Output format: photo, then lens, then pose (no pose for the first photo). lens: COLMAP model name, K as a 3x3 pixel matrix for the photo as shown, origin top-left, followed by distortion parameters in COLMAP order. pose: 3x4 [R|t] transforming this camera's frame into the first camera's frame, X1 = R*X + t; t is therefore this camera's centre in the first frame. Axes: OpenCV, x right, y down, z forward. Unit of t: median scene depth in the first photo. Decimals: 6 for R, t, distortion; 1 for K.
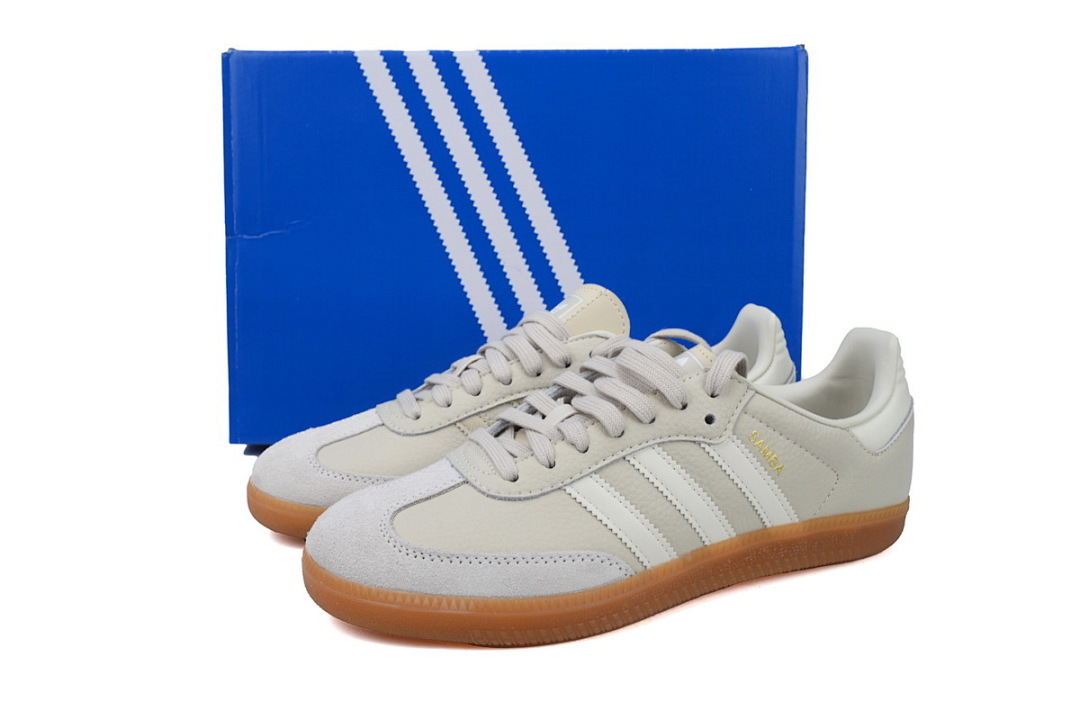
lens RADIAL K [[957.5, 0, 541.4], [0, 957.5, 358.3], [0, 0, 1]] dist [-0.016785, -0.008095]
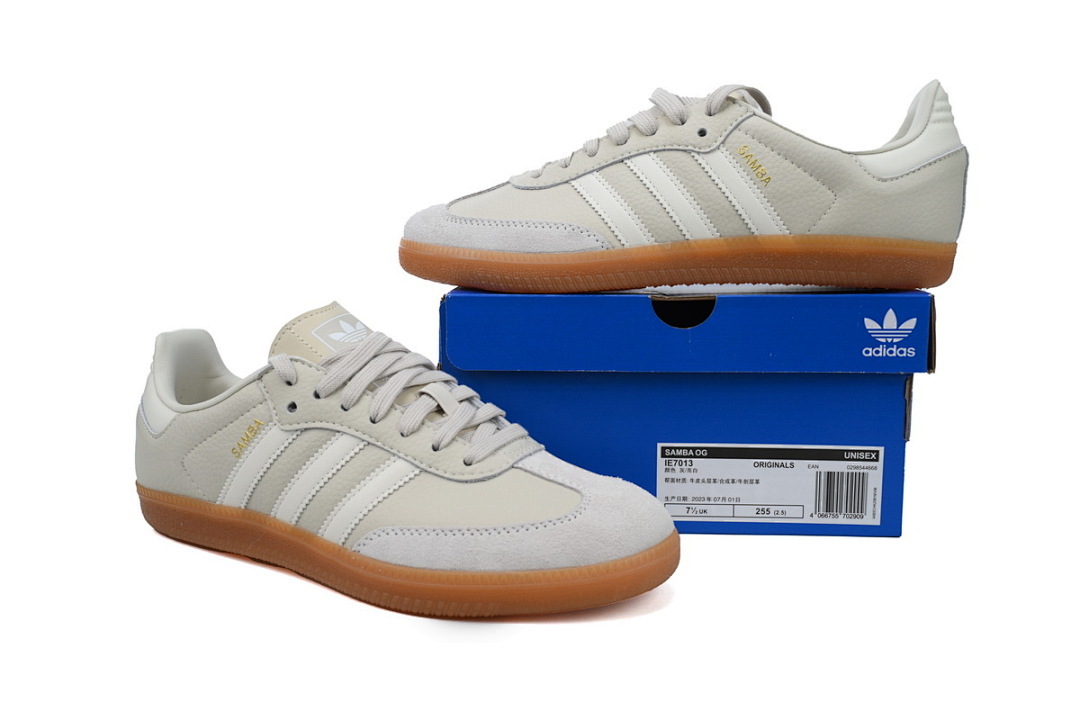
lens RADIAL K [[957.5, 0, 538.4], [0, 957.5, 362.6], [0, 0, 1]] dist [-0.016785, -0.008095]
pose [[0.859878, 0.073933, -0.505118, 0.612763], [-0.103482, 0.994159, -0.030648, 0.398252], [0.499902, 0.078624, 0.862506, -0.075229]]
